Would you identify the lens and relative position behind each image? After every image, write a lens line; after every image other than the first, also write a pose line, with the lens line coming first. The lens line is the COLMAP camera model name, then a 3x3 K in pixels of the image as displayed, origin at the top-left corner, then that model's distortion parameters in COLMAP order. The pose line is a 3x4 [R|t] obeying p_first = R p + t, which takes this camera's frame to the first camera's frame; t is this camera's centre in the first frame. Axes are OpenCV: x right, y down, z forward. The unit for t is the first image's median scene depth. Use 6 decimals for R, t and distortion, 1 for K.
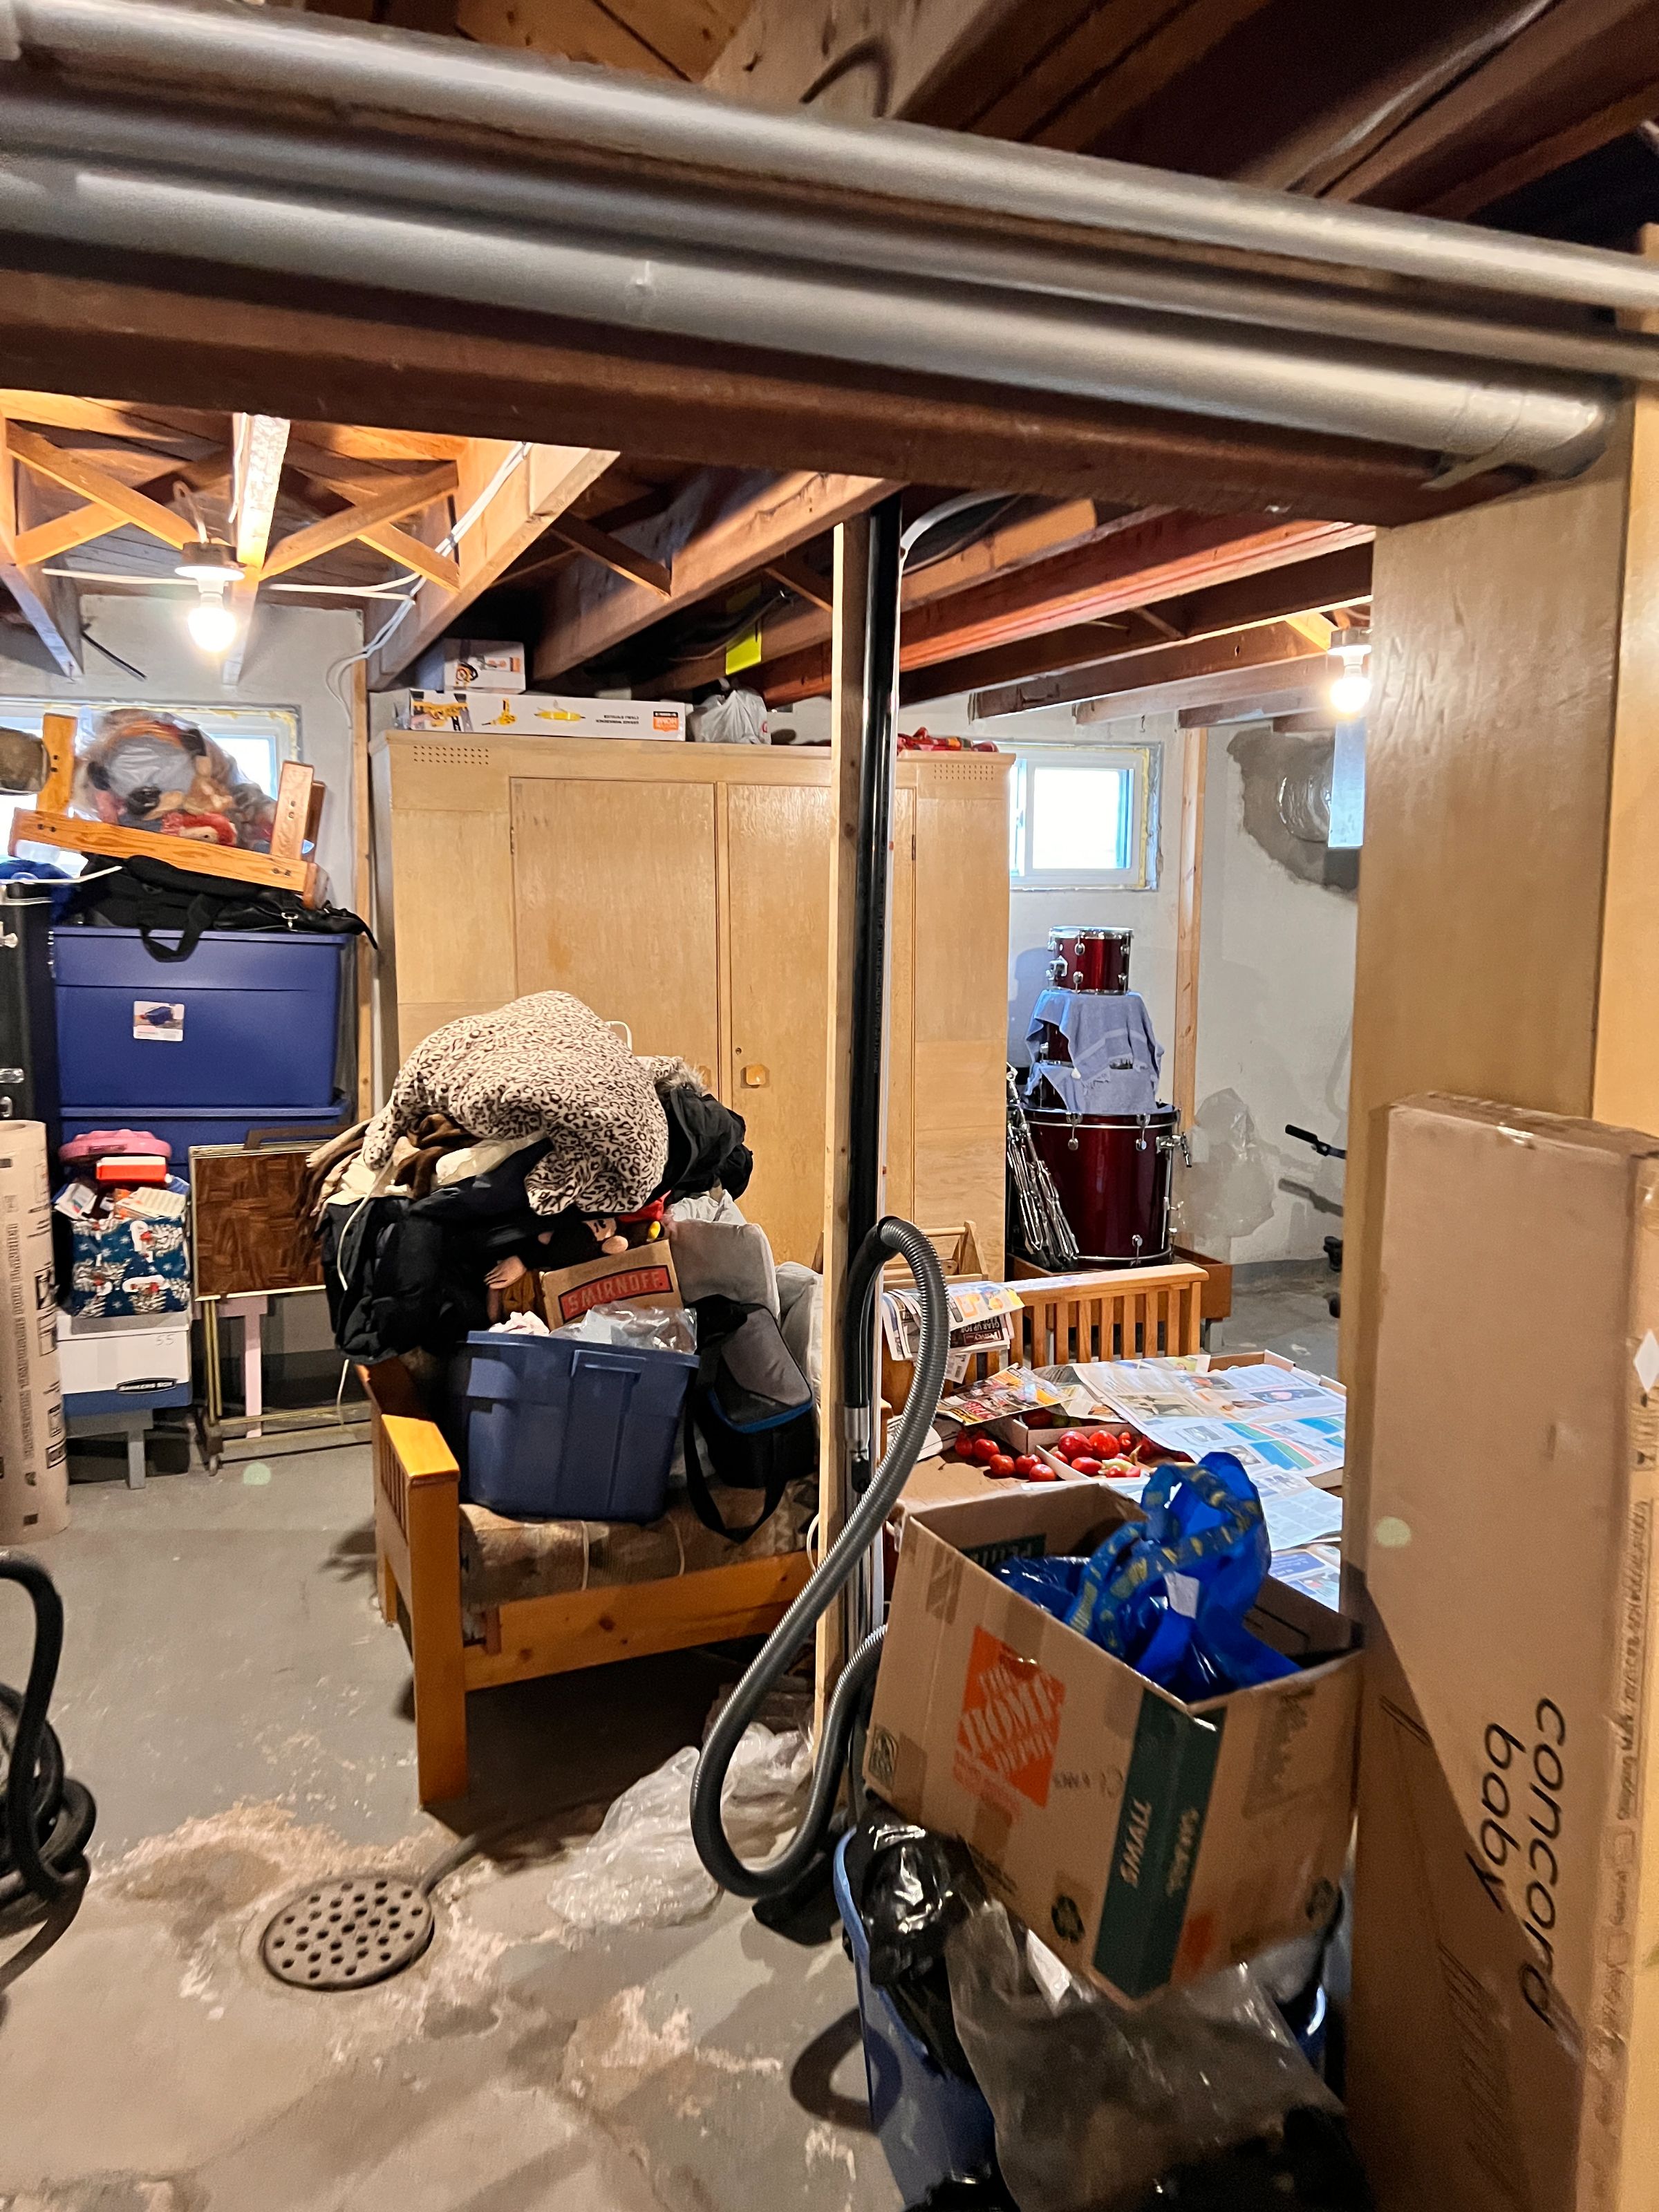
lens RADIAL K [[1666.5, 0, 827.7], [0, 1666.5, 1086.7], [0, 0, 1]] dist [0.015892, -0.003545]
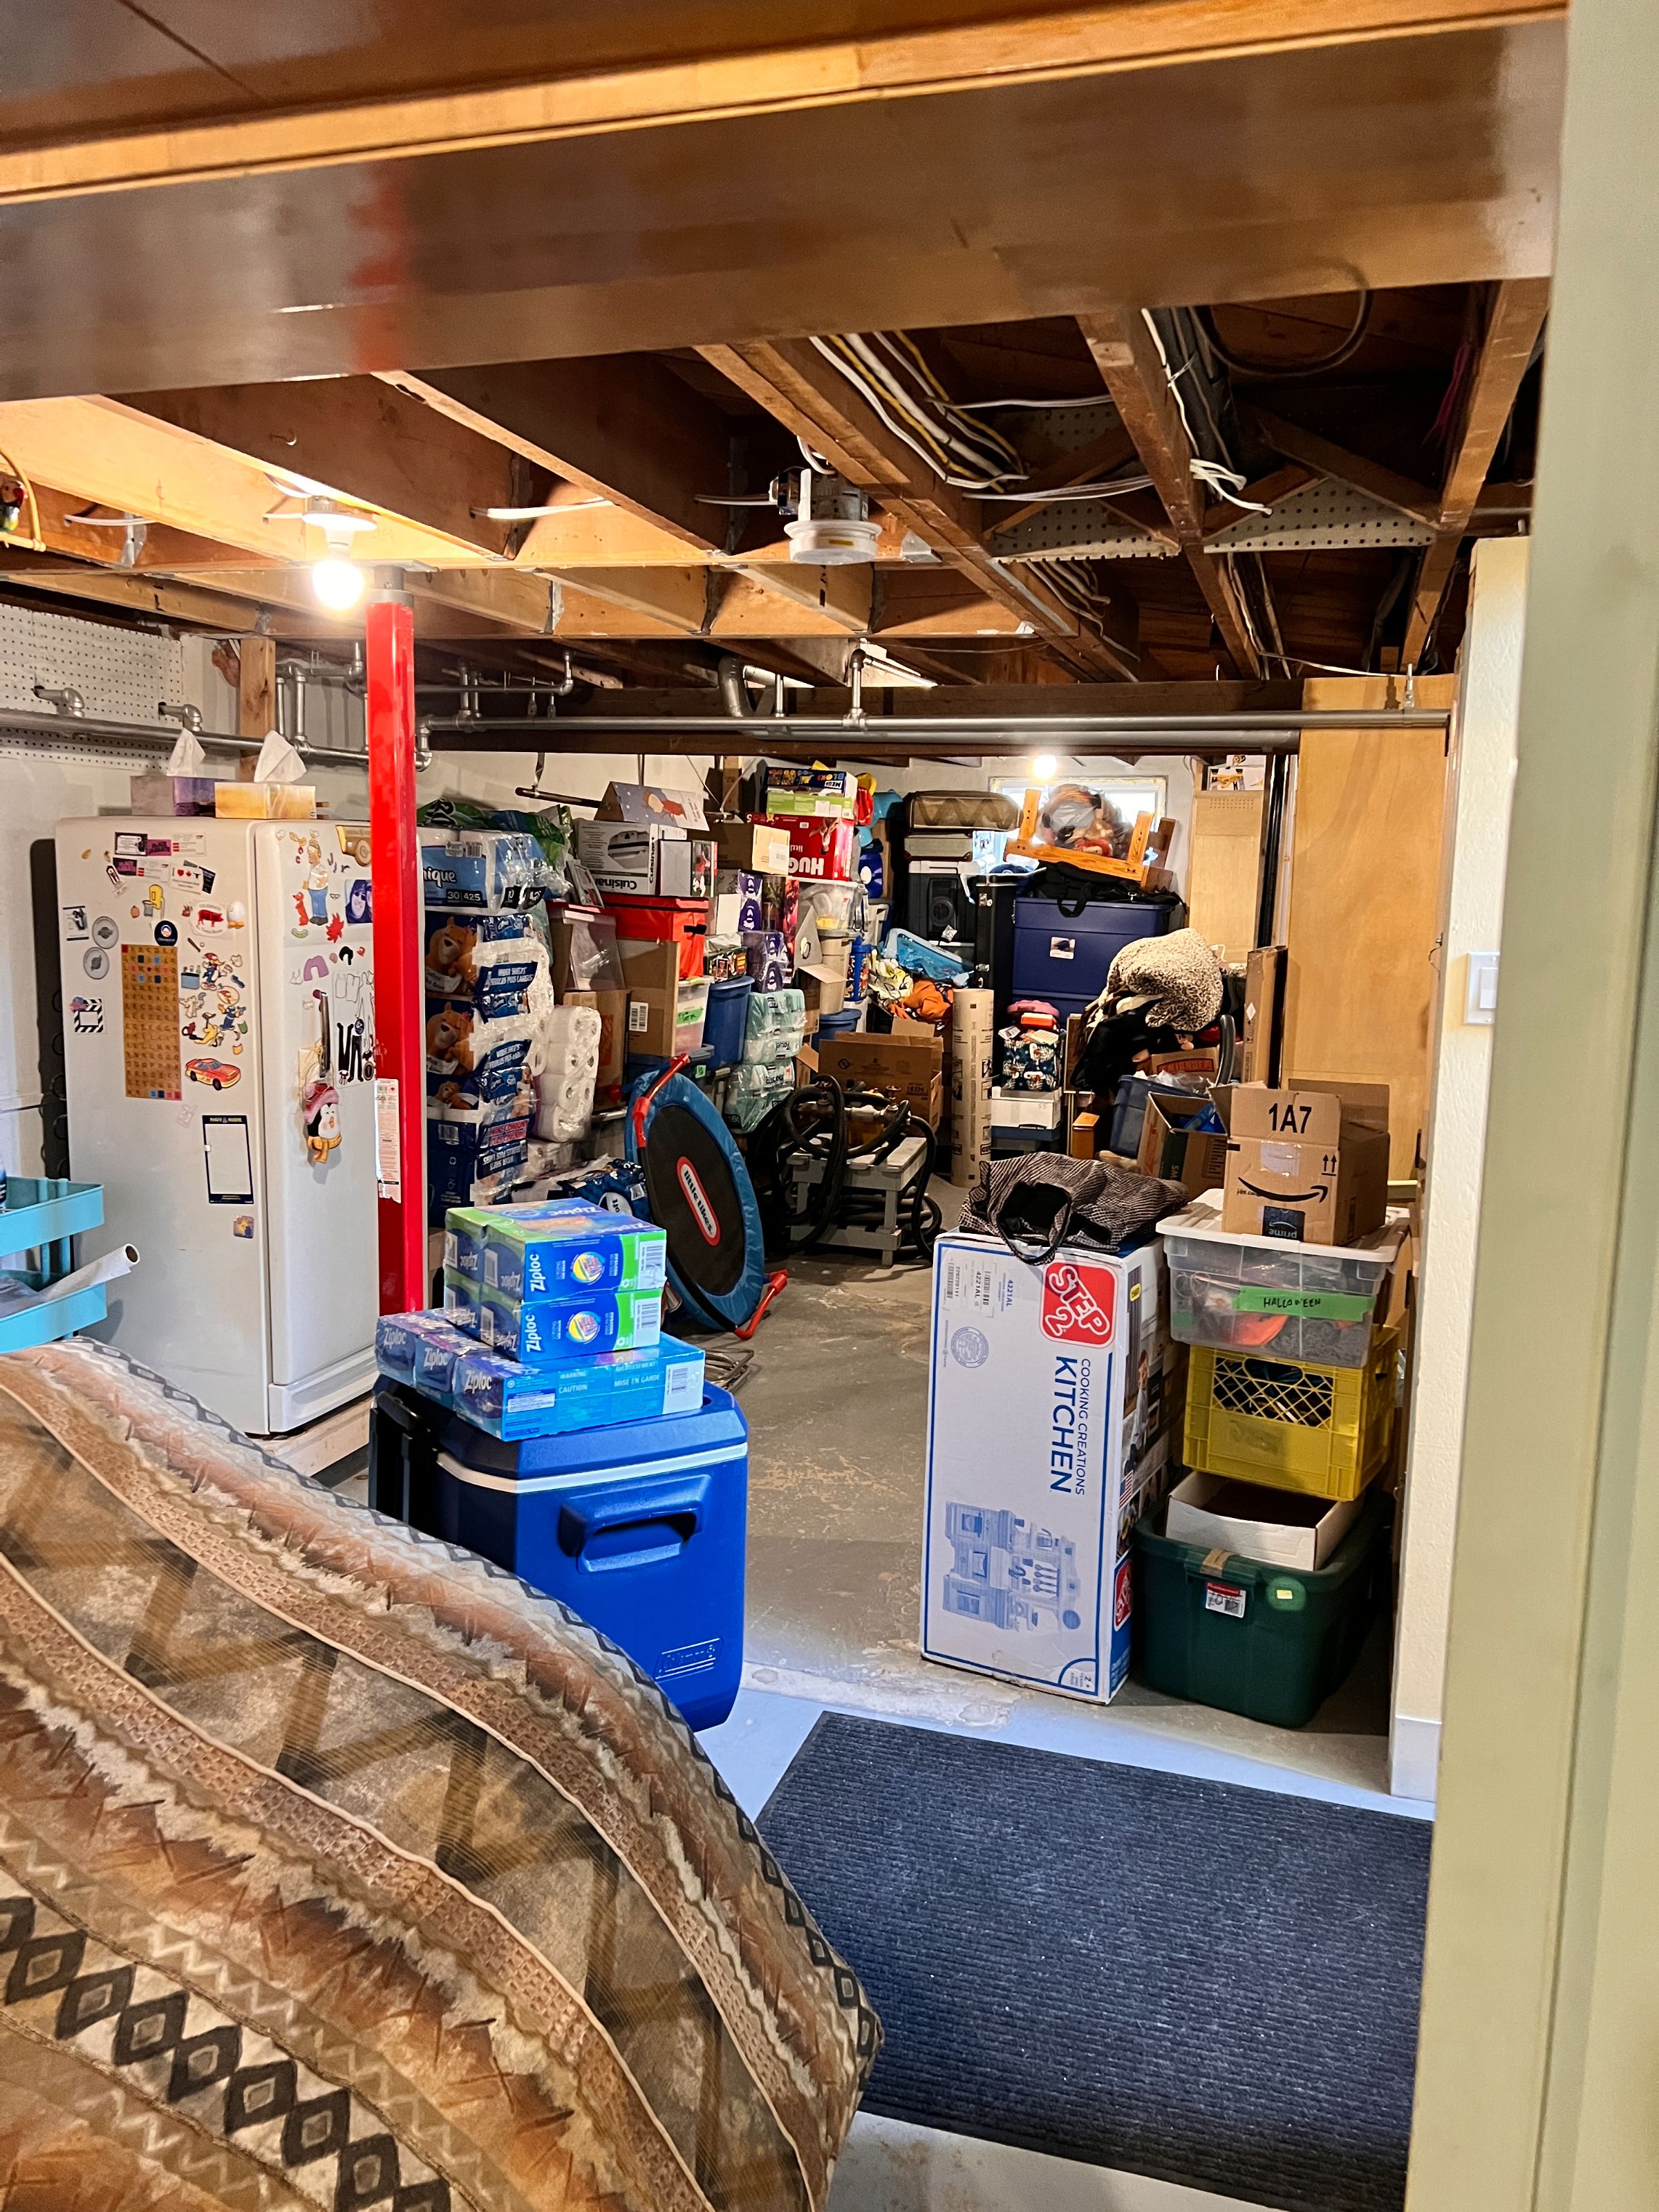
lens RADIAL K [[1666.5, 0, 823.5], [0, 1666.5, 1102.5], [0, 0, 1]] dist [0.015892, -0.003545]
pose [[0.782917, 0.090767, -0.615469, 0.620317], [-0.085626, 0.995606, 0.037906, 0.094726], [0.616205, 0.023023, 0.787249, -0.721613]]
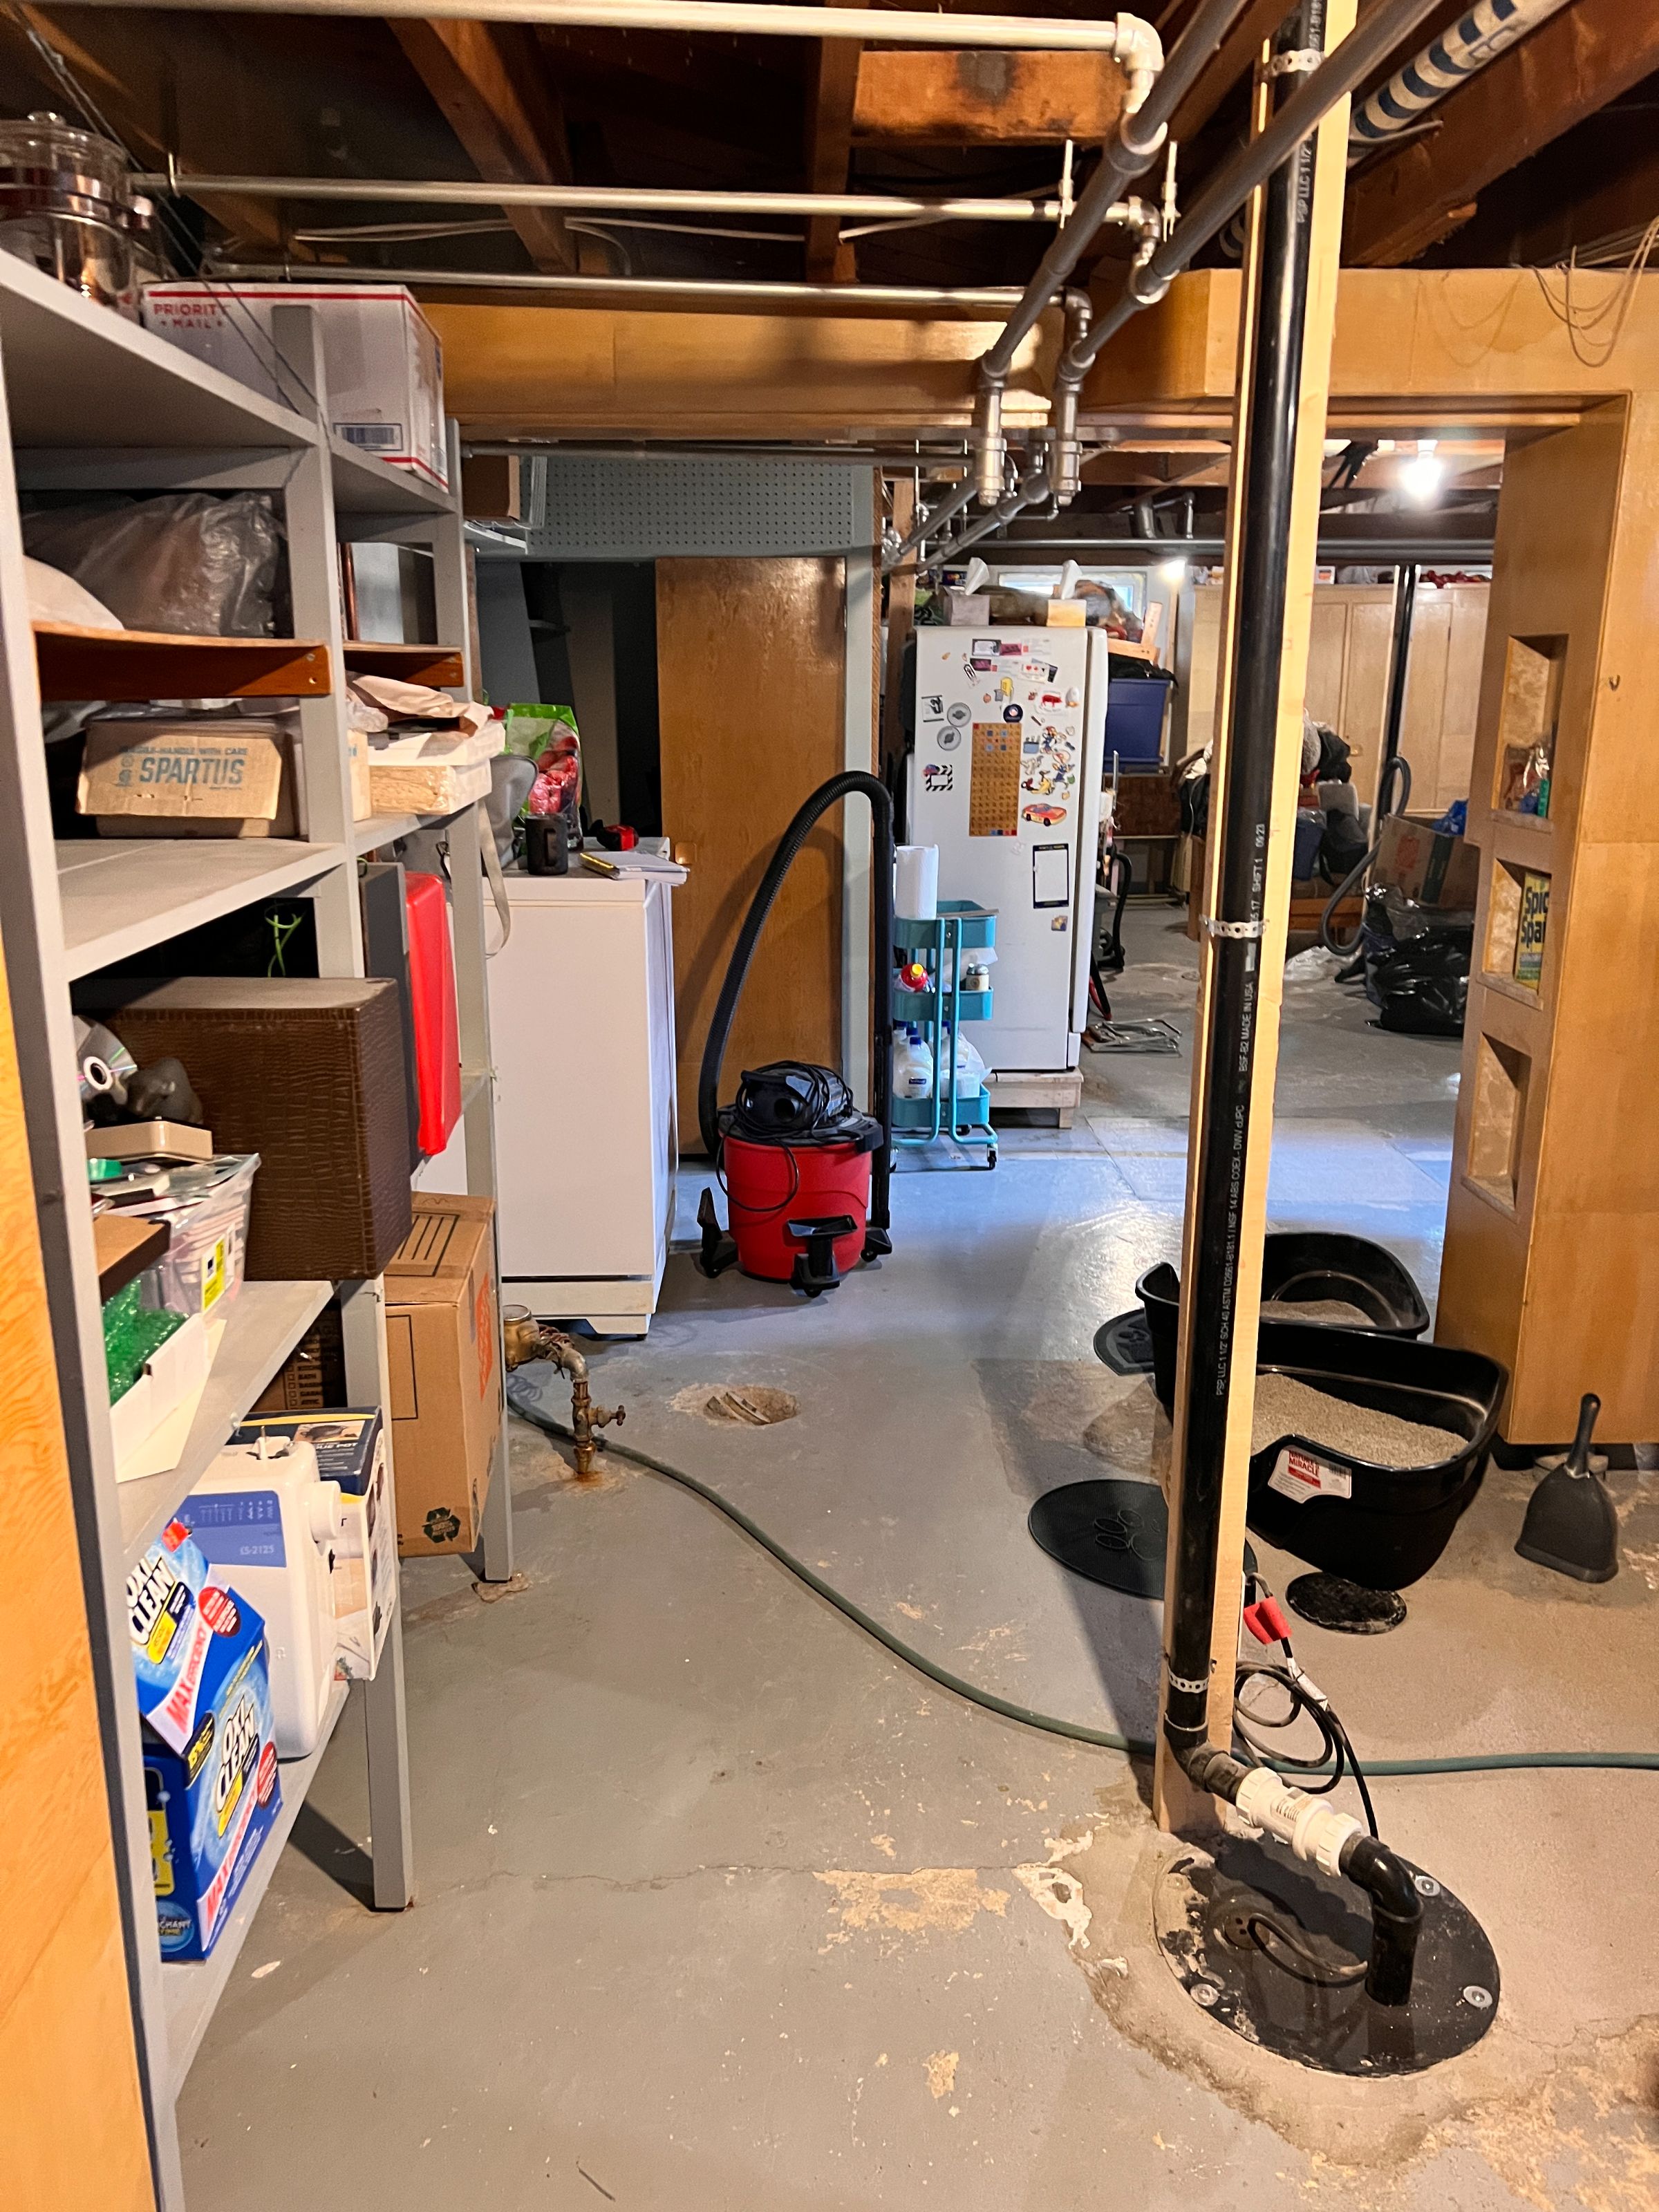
lens RADIAL K [[1666.5, 0, 825.2], [0, 1666.5, 1110.4], [0, 0, 1]] dist [0.015892, -0.003545]
pose [[0.940458, 0.074766, -0.331585, 0.072991], [-0.026509, 0.988671, 0.147739, 0.182863], [0.338874, -0.130153, 0.931786, -1.494231]]
